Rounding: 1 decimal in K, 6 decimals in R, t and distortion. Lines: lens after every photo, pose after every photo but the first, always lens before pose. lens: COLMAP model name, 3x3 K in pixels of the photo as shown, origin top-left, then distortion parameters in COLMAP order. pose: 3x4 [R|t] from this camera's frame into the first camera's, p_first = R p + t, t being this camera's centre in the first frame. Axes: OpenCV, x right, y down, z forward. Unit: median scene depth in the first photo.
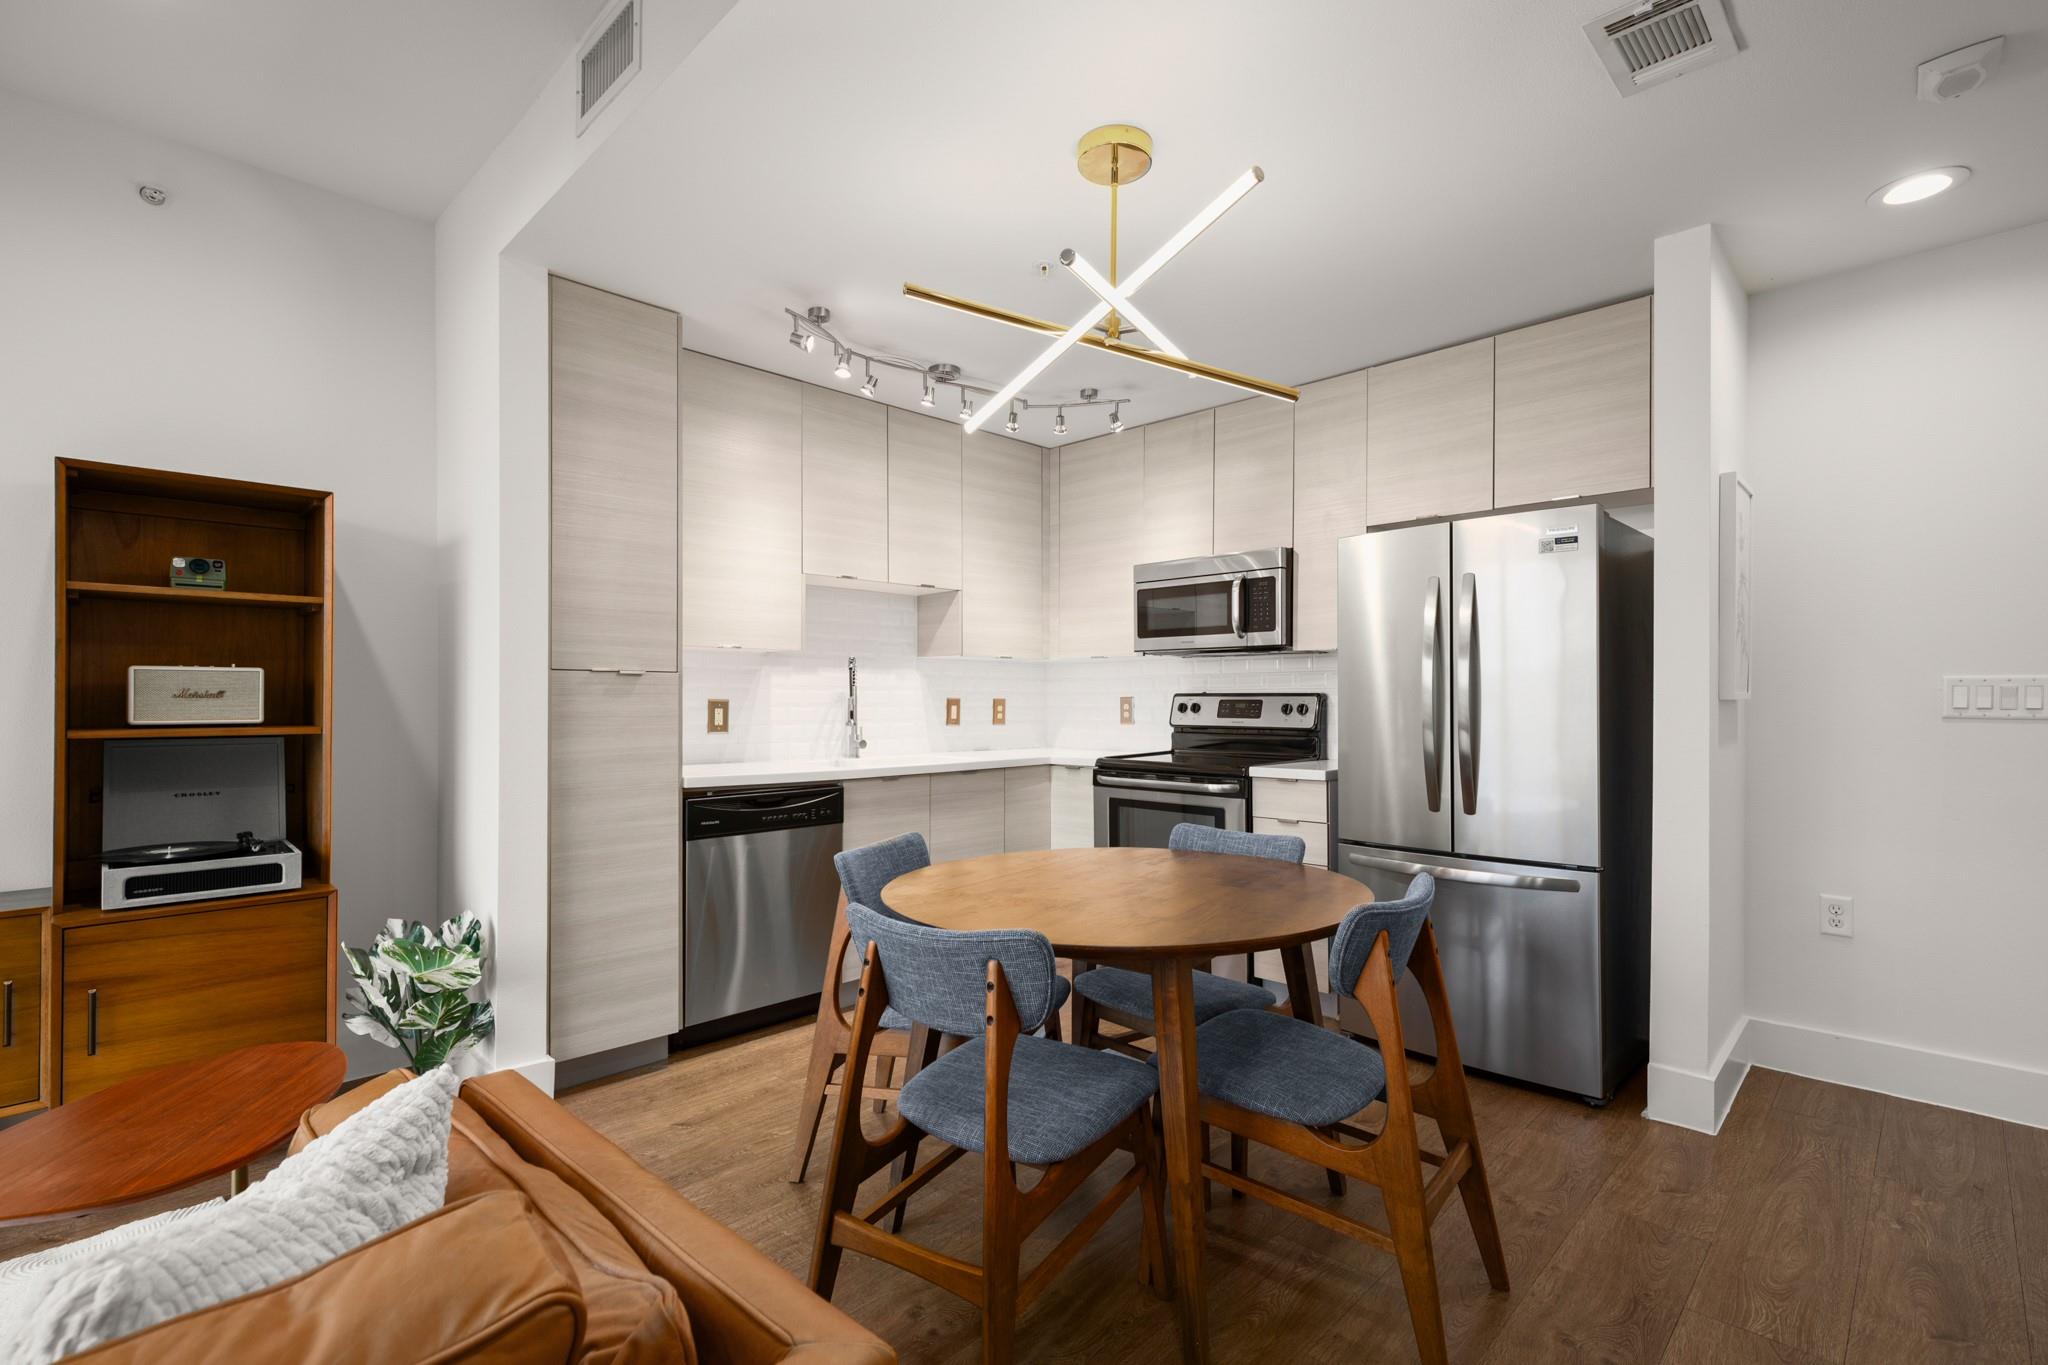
lens RADIAL K [[928.8, 0, 1023.8], [0, 928.8, 698.2], [0, 0, 1]] dist [0.016367, -0.000329]
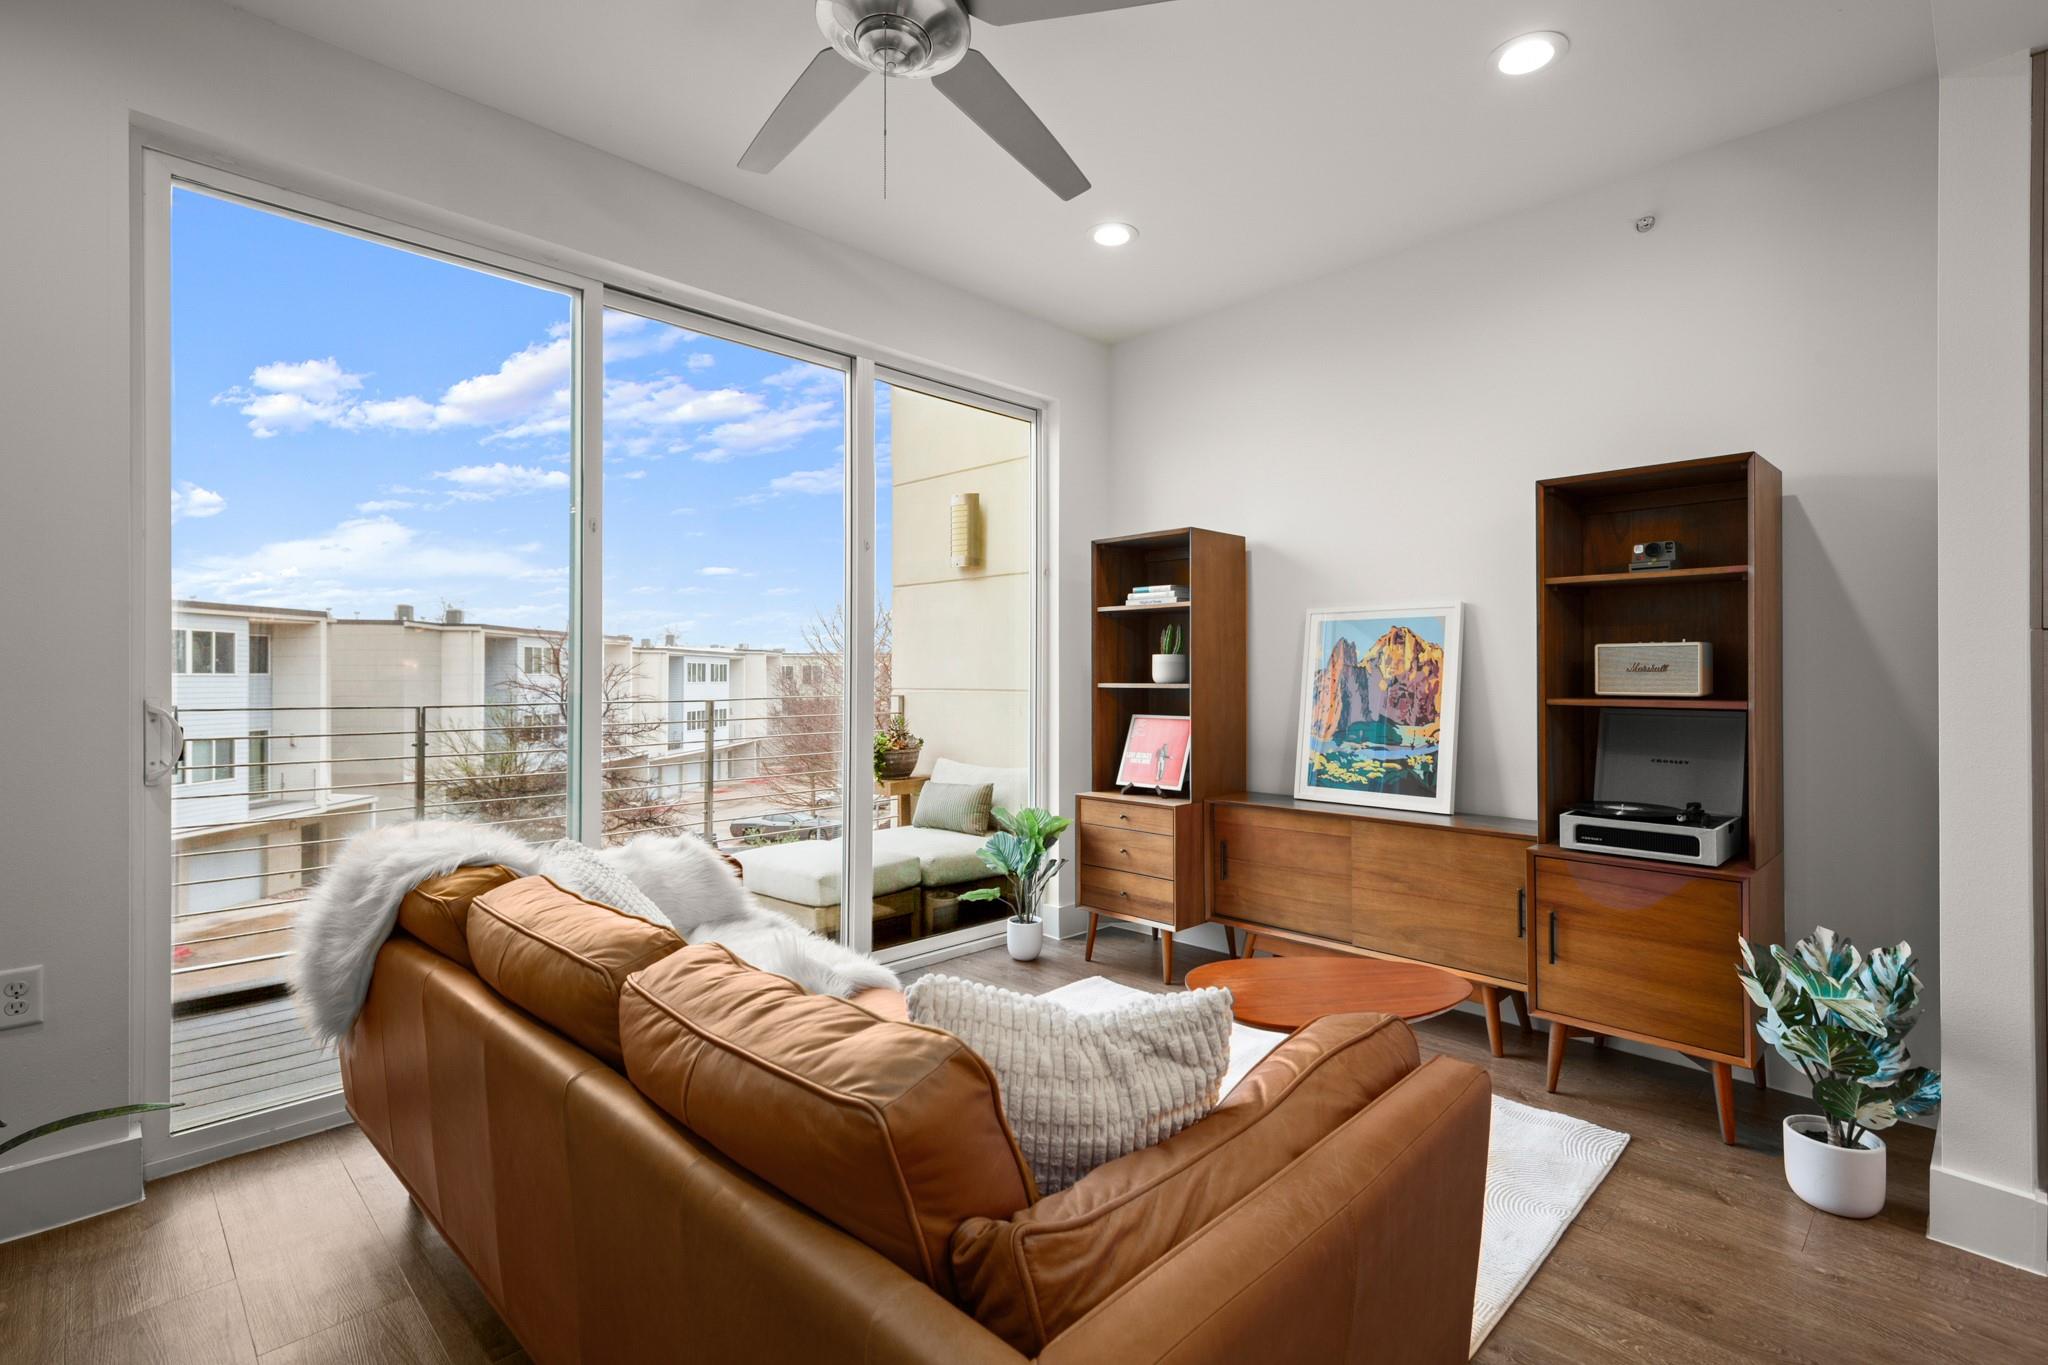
lens RADIAL K [[933.7, 0, 1031.7], [0, 933.7, 671.9], [0, 0, 1]] dist [0.002037, 0.000323]
pose [[-0.006241, -0.002293, -0.999978, 0.188902], [0.001100, 0.999997, -0.002300, 0.001426], [0.999980, -0.001114, -0.006239, 0.273446]]
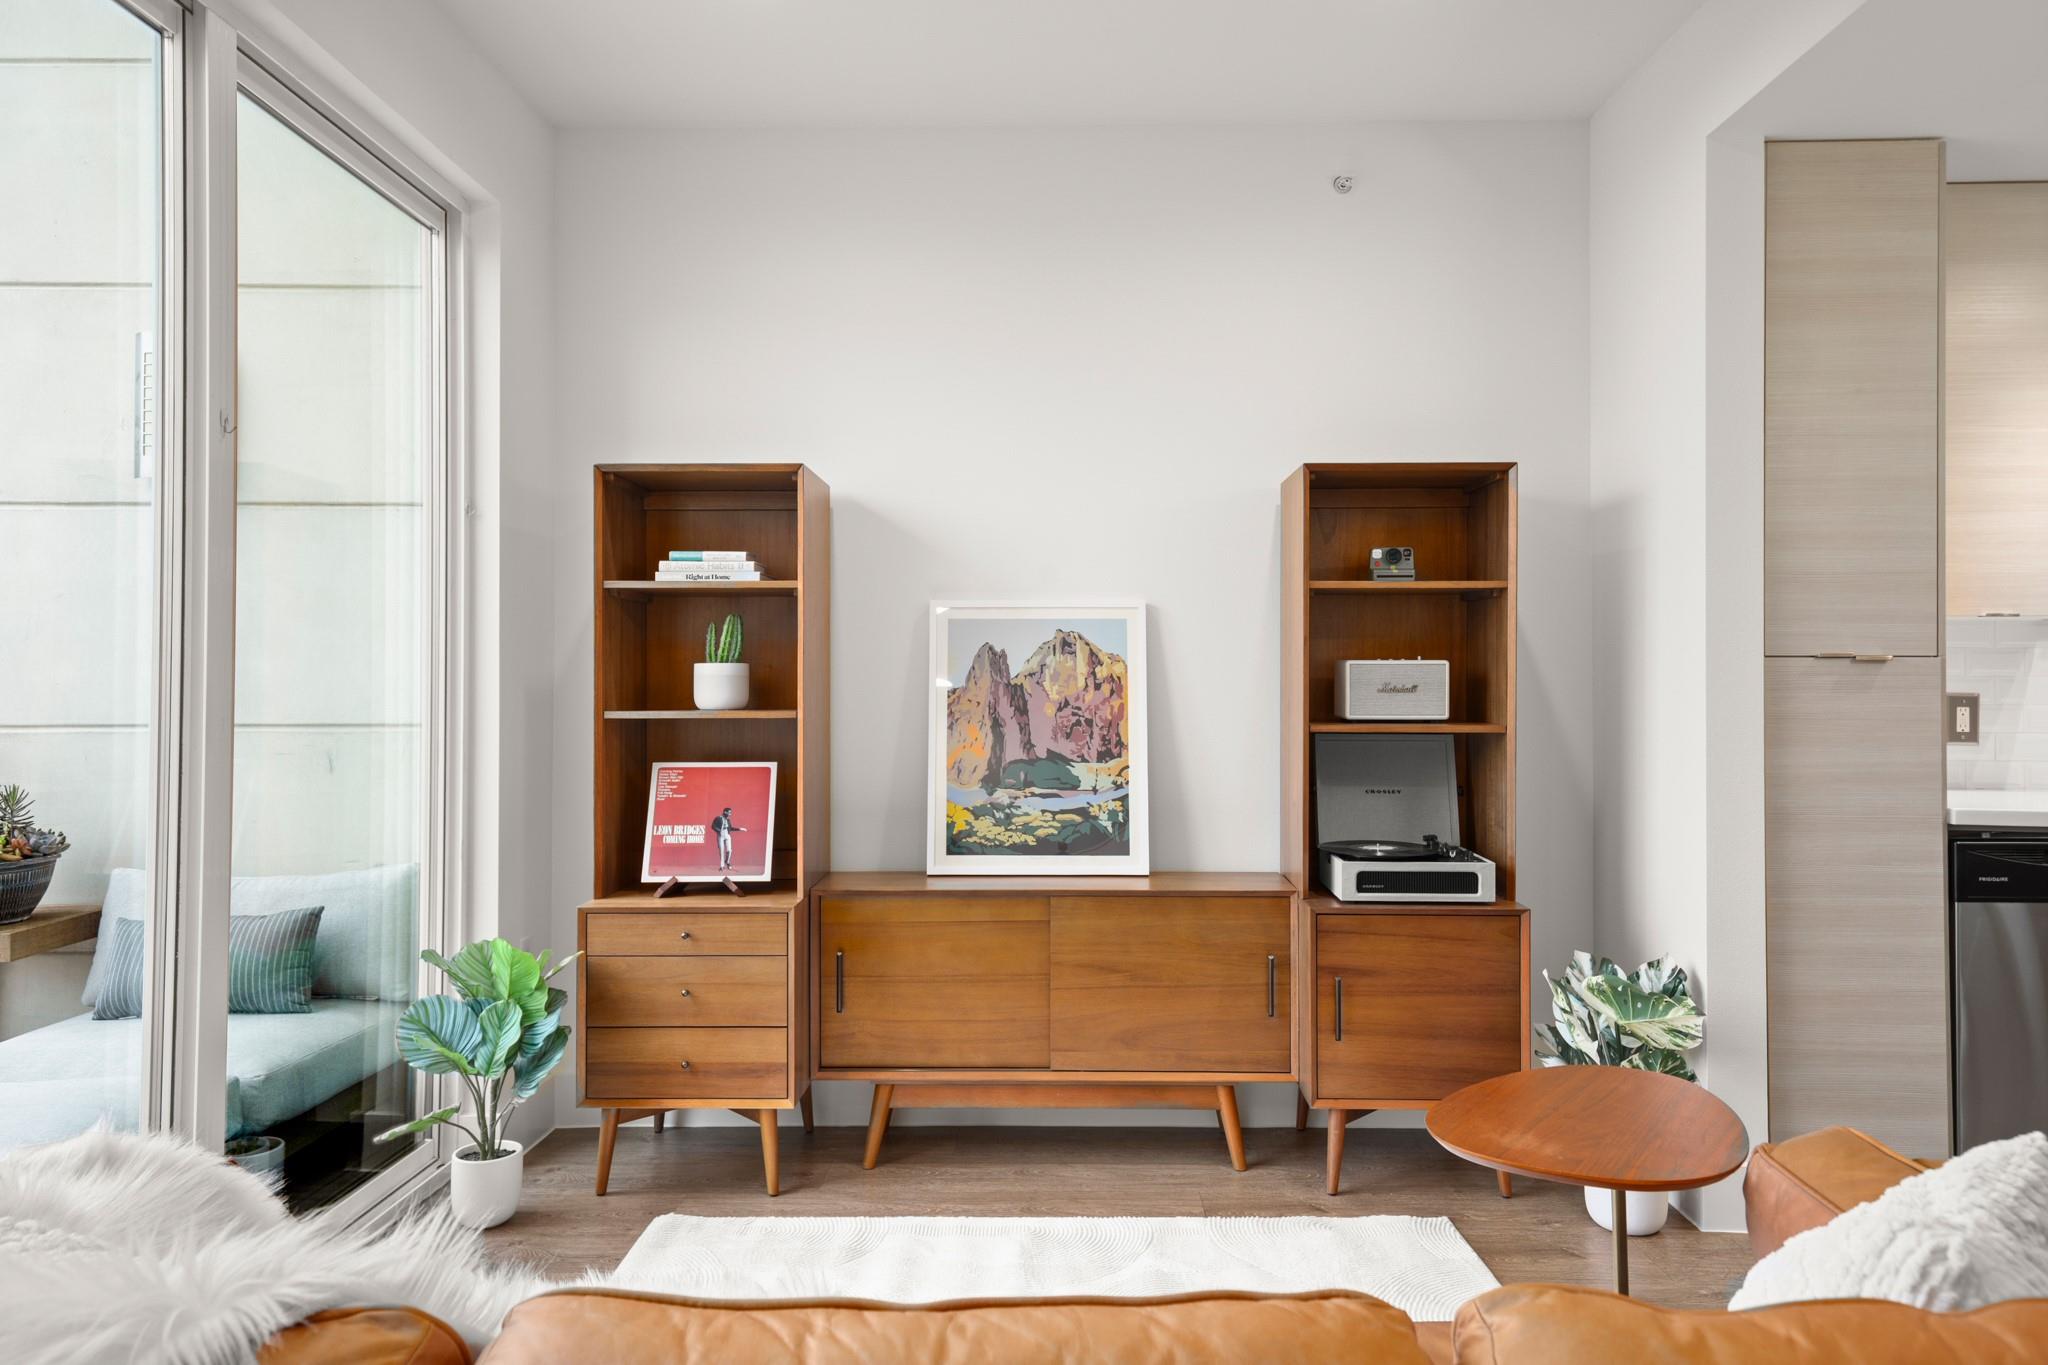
lens RADIAL K [[1340.0, 0, 1029.4], [0, 1340.0, 673.6], [0, 0, 1]] dist [0.019426, 0.000581]
pose [[0.693875, -0.003902, -0.720085, -0.134314], [0.001078, 0.999990, -0.004379, -0.013015], [0.720095, 0.002263, 0.693872, -0.211710]]
